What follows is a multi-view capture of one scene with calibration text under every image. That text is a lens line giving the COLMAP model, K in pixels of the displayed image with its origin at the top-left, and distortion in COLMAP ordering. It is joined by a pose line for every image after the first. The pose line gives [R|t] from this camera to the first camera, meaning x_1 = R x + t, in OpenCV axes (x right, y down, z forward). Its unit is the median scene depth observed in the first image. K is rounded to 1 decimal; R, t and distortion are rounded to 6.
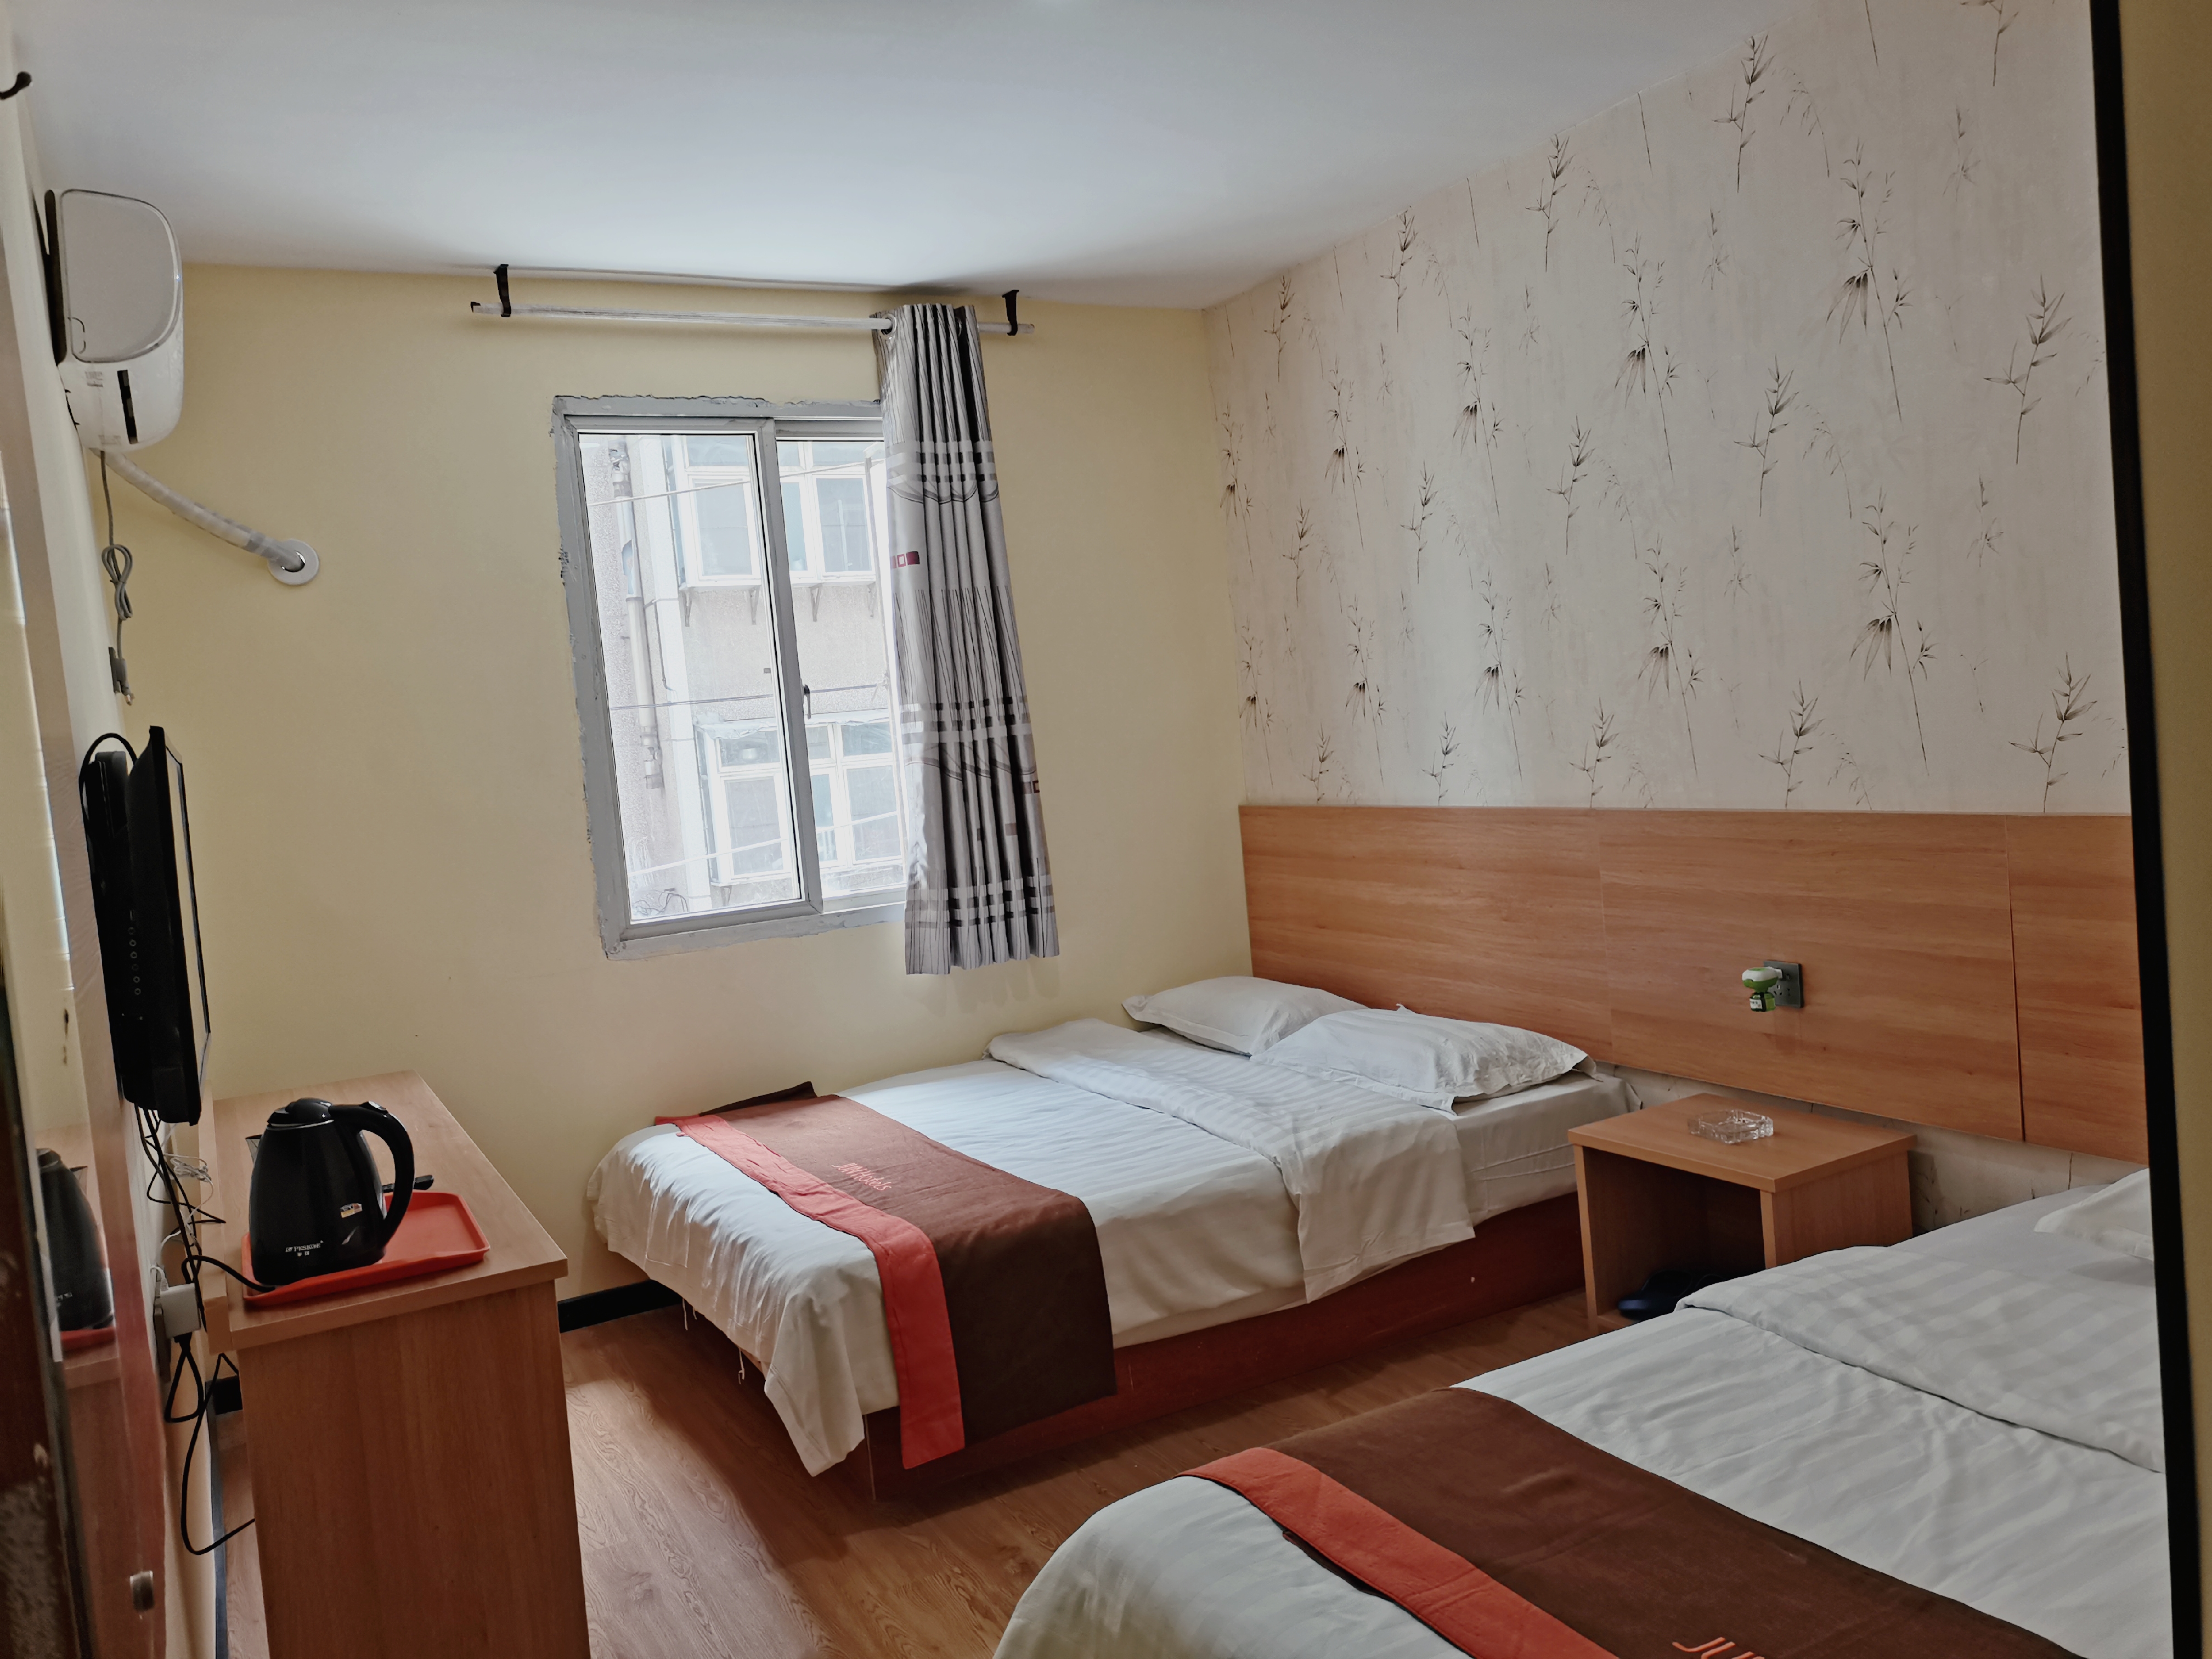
lens RADIAL K [[1554.0, 0, 1104.7], [0, 1554.0, 805.5], [0, 0, 1]] dist [0.069043, -0.074595]
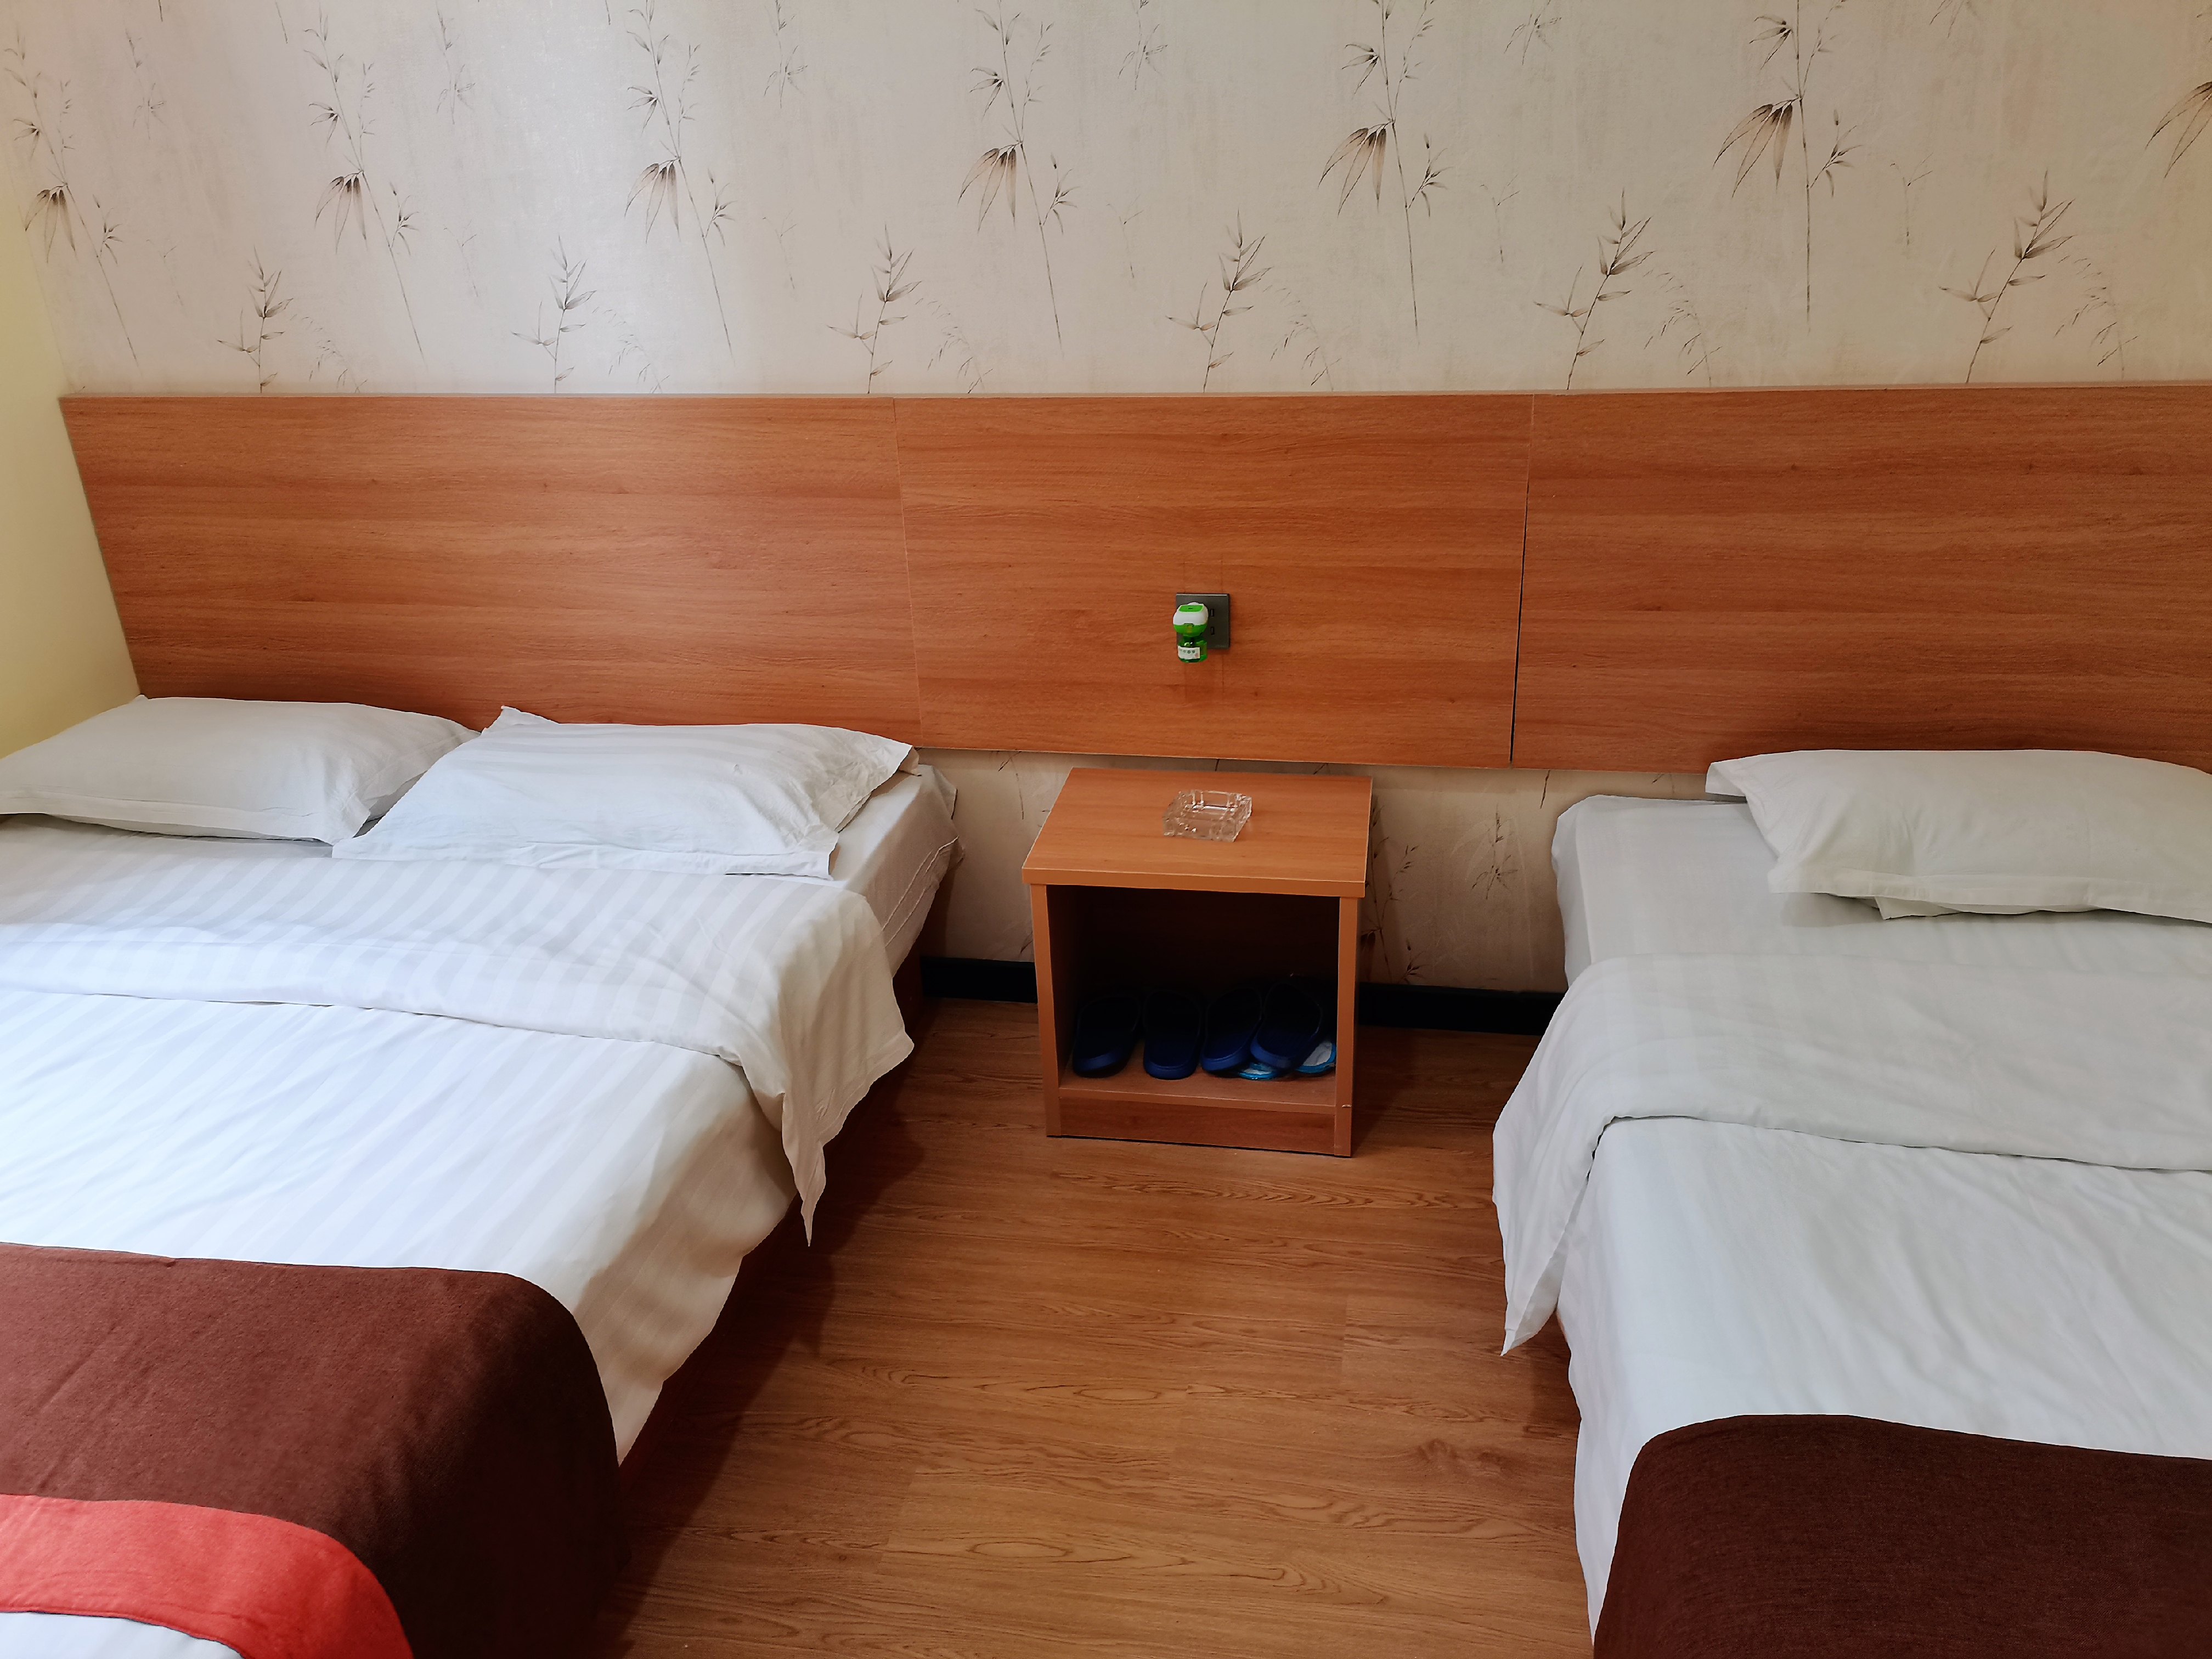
lens RADIAL K [[1554.0, 0, 1104.7], [0, 1554.0, 805.5], [0, 0, 1]] dist [0.069043, -0.074595]
pose [[0.640634, -0.217357, 0.736440, -0.177751], [0.015552, 0.962574, 0.270571, -0.009456], [-0.767689, -0.161884, 0.620038, 0.472402]]
